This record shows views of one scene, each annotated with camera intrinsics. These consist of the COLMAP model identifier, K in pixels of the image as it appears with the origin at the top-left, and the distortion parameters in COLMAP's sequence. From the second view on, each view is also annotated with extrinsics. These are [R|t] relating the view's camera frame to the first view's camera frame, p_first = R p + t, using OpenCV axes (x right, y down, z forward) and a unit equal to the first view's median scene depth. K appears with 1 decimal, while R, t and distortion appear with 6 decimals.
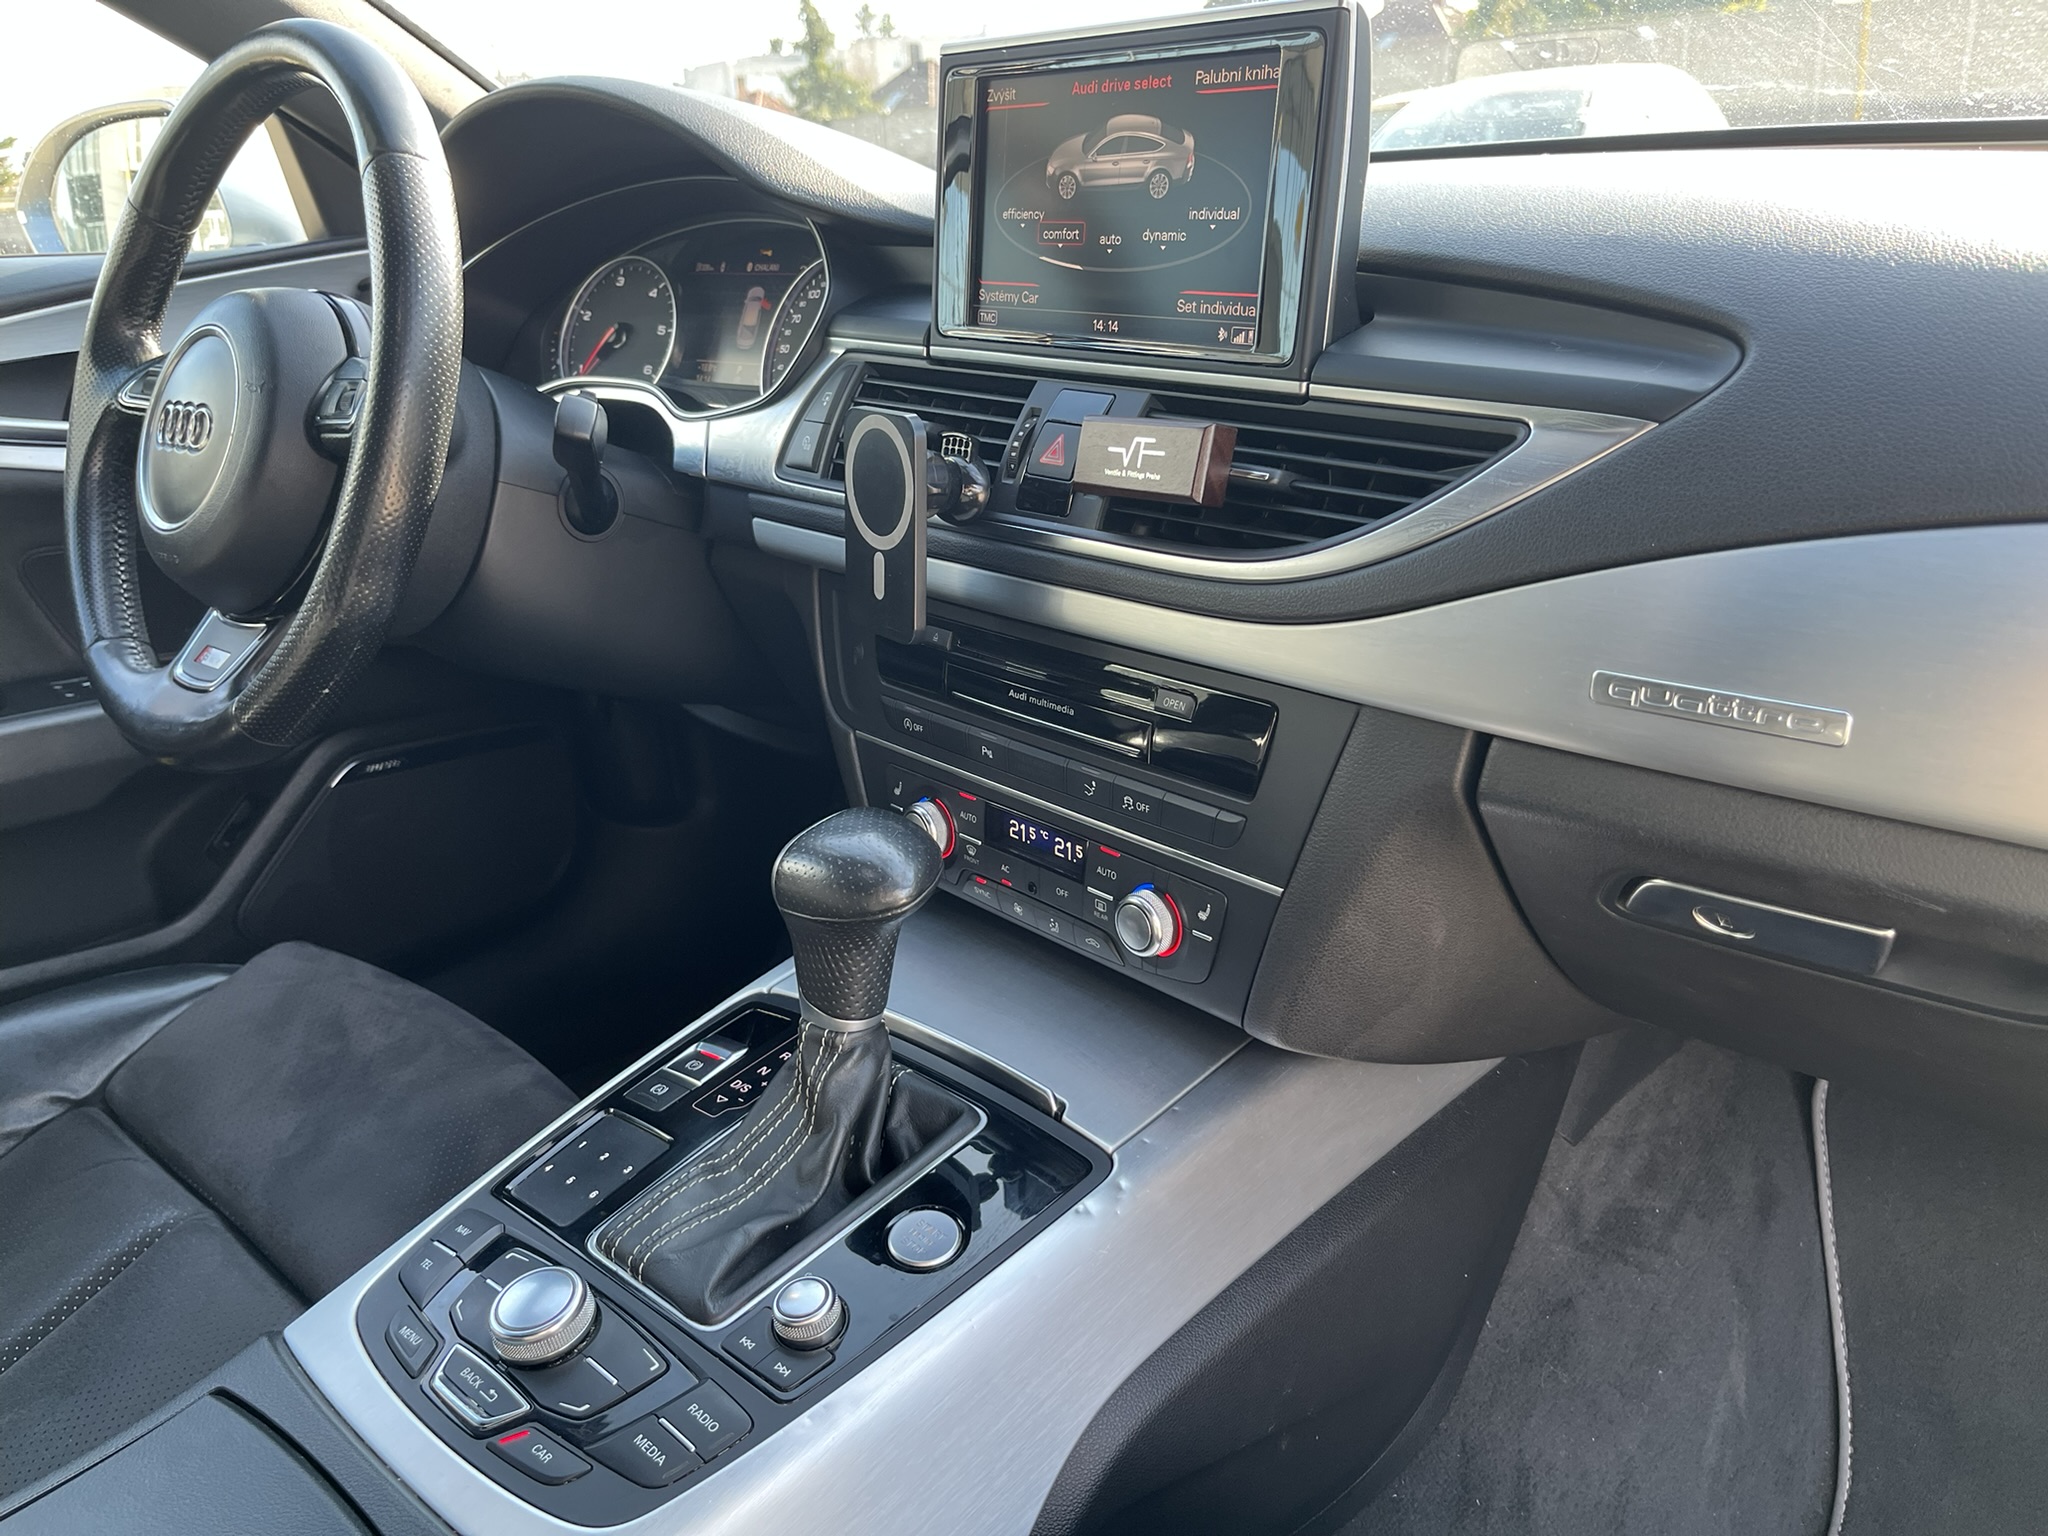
lens RADIAL K [[1585.9, 0, 1008.7], [0, 1585.9, 787.3], [0, 0, 1]] dist [0.057442, -0.093708]
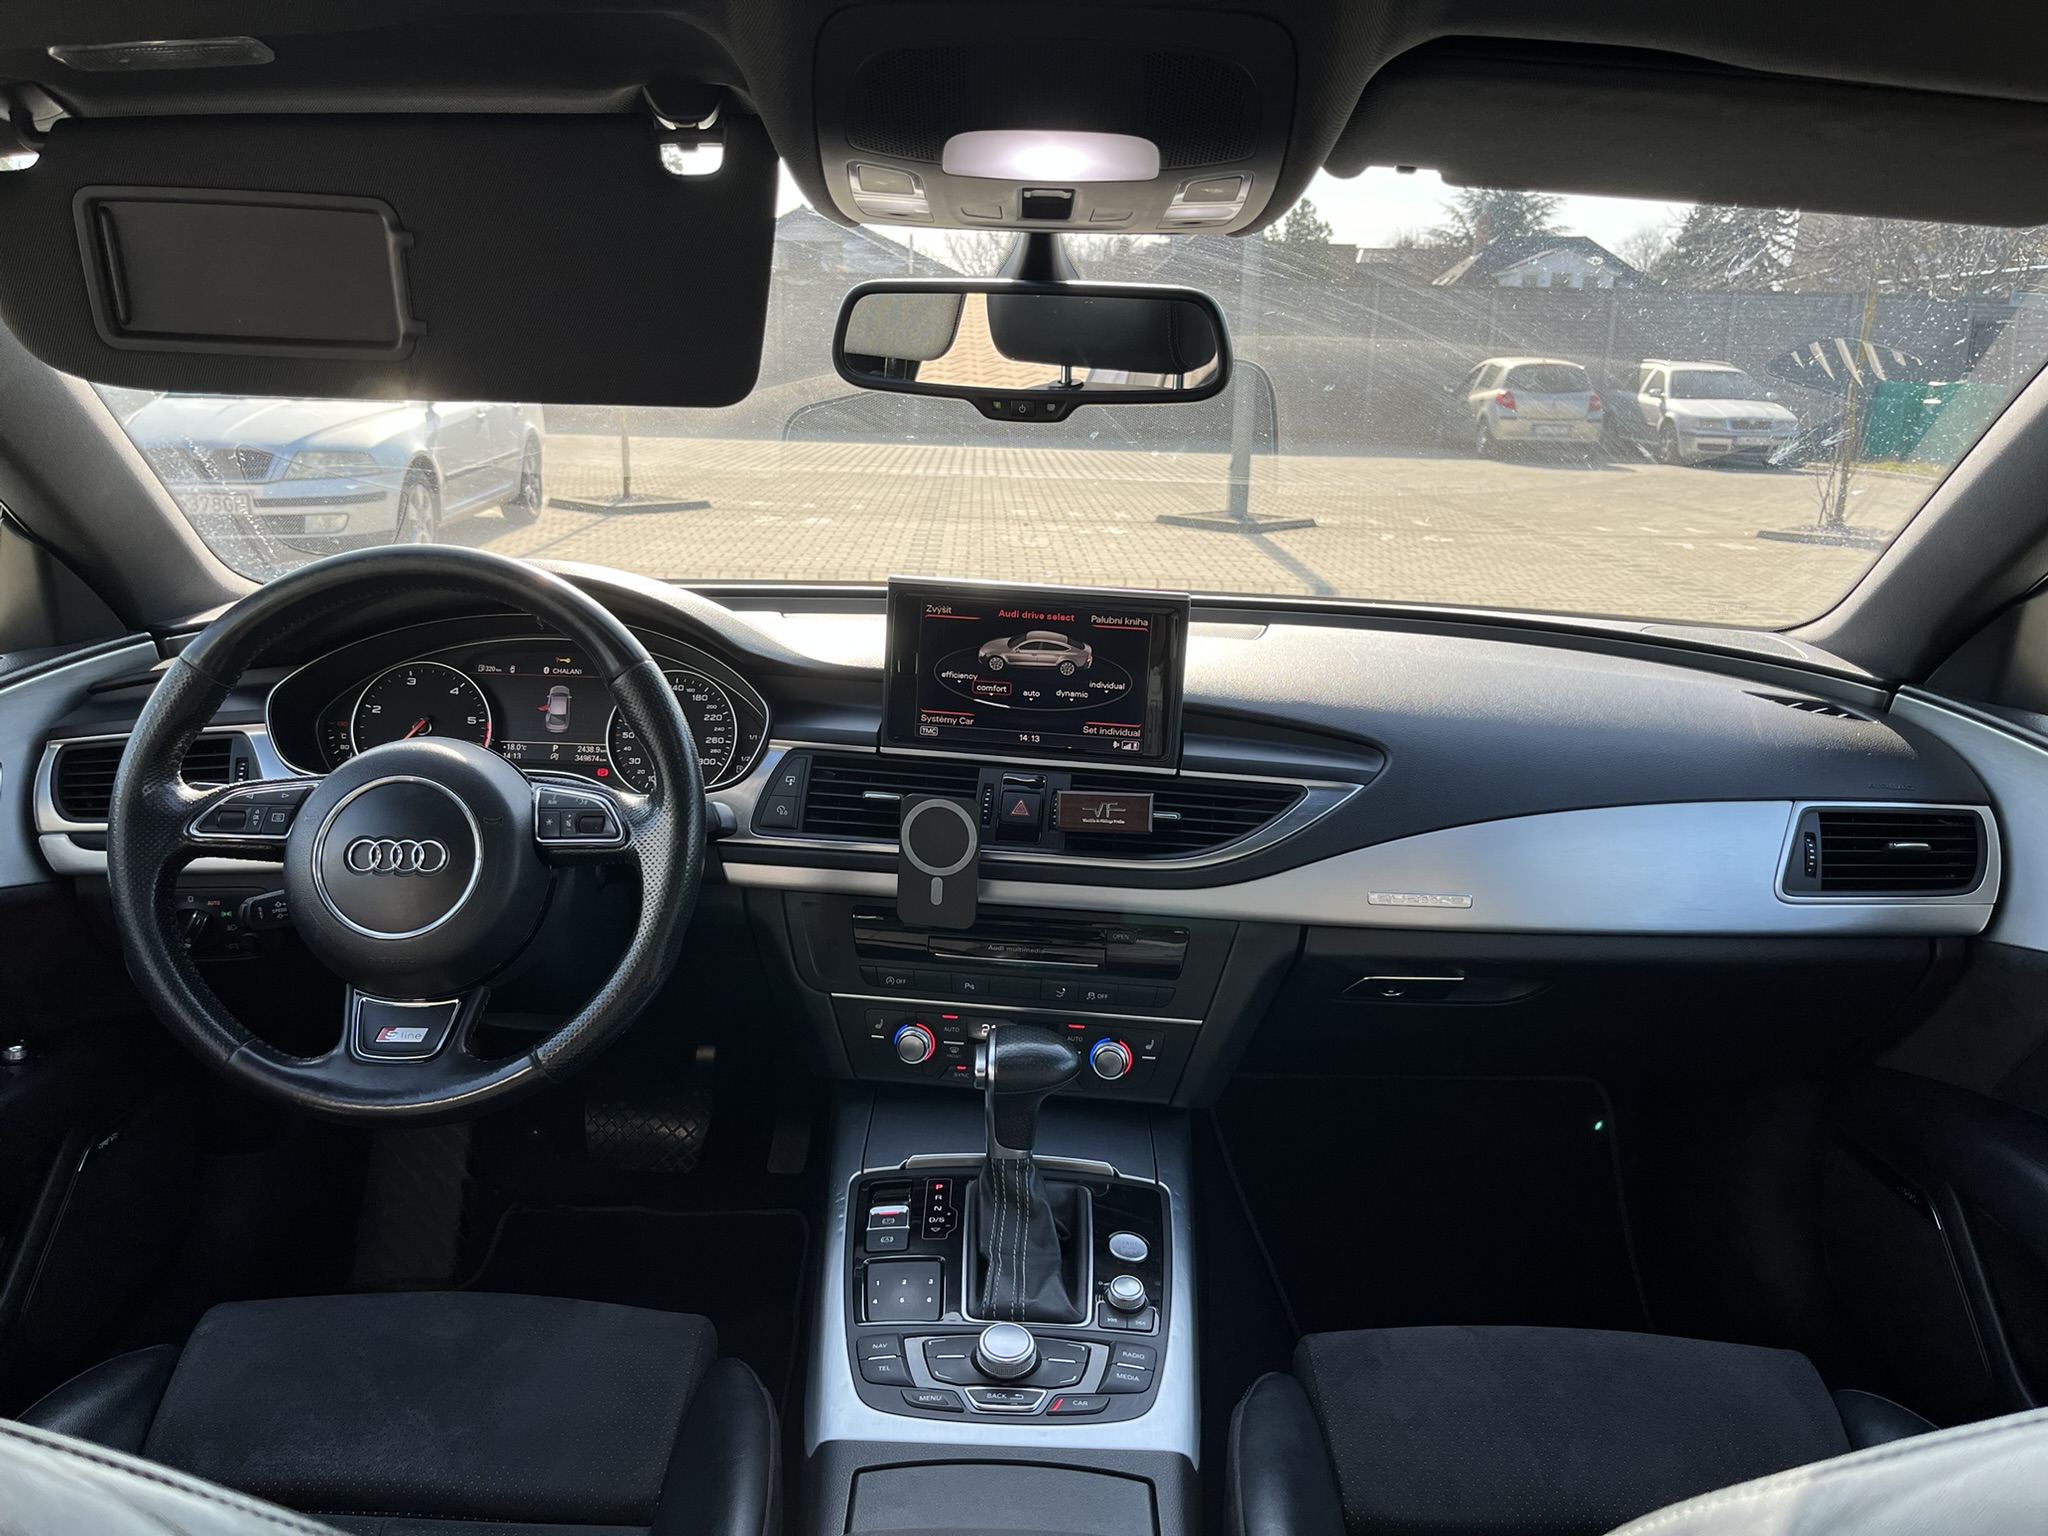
lens RADIAL K [[1585.9, 0, 1021.4], [0, 1585.9, 787.8], [0, 0, 1]] dist [0.057442, -0.093708]
pose [[0.731777, -0.102492, 0.673793, -1.175257], [0.179801, 0.982636, -0.045803, -0.154754], [-0.657399, 0.154666, 0.737499, -0.315626]]
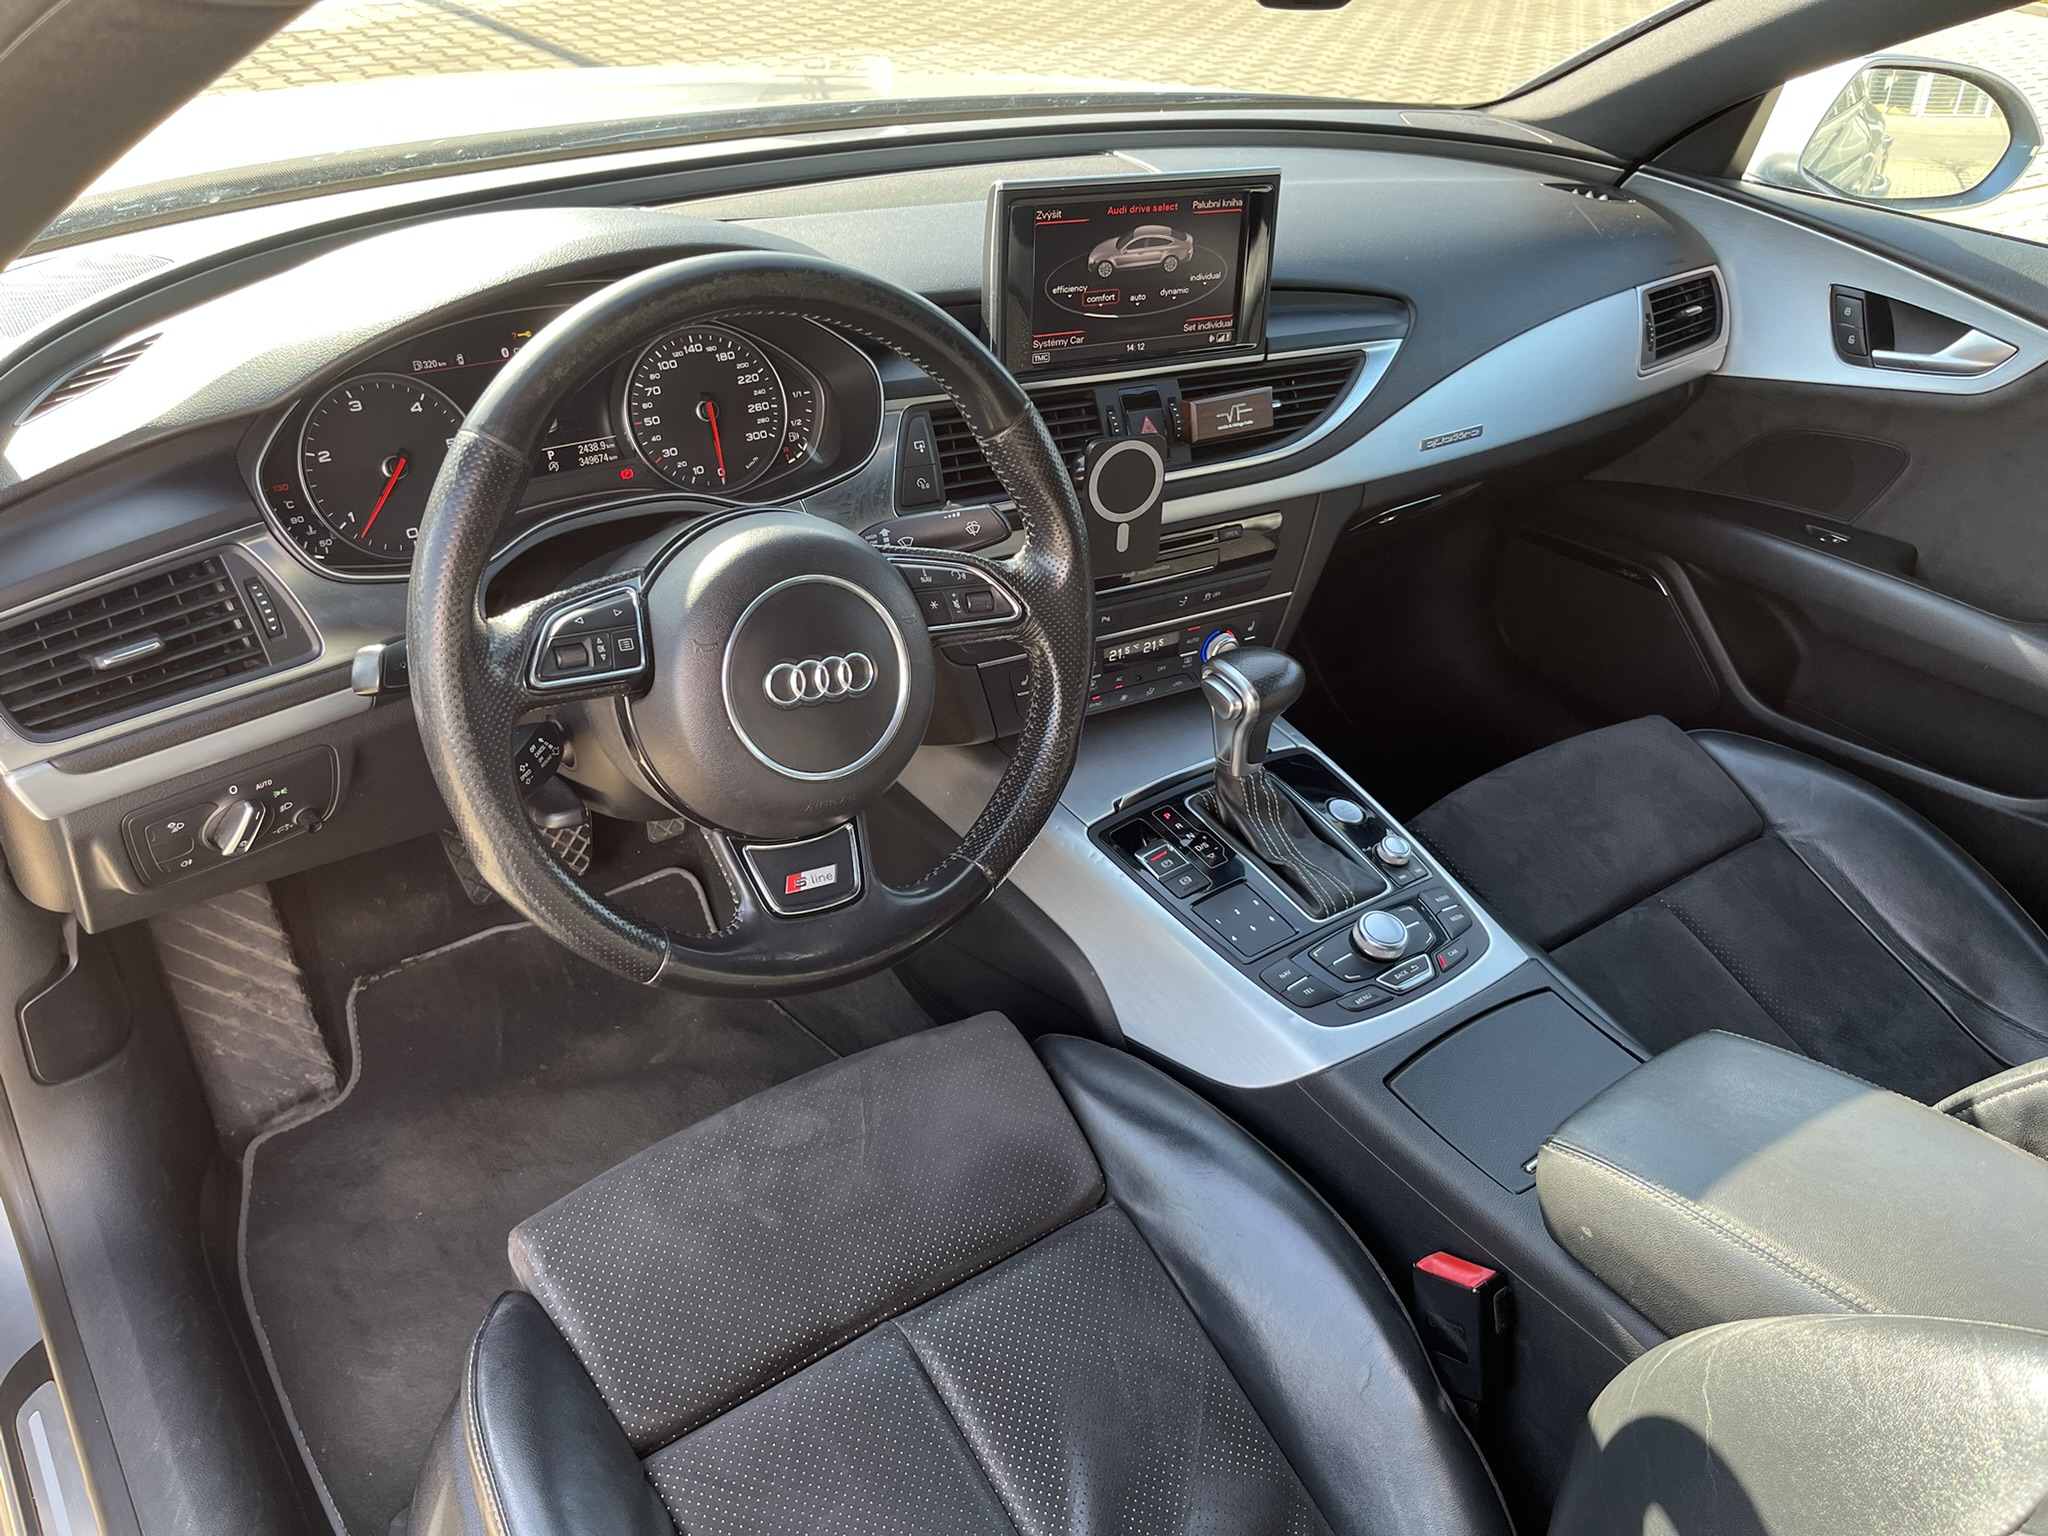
lens RADIAL K [[1585.9, 0, 1026.8], [0, 1585.9, 771.6], [0, 0, 1]] dist [0.057442, -0.093708]
pose [[0.180460, -0.498165, 0.848096, -1.622983], [0.278409, 0.852860, 0.441722, -0.688020], [-0.943357, 0.156404, 0.292601, 0.693071]]
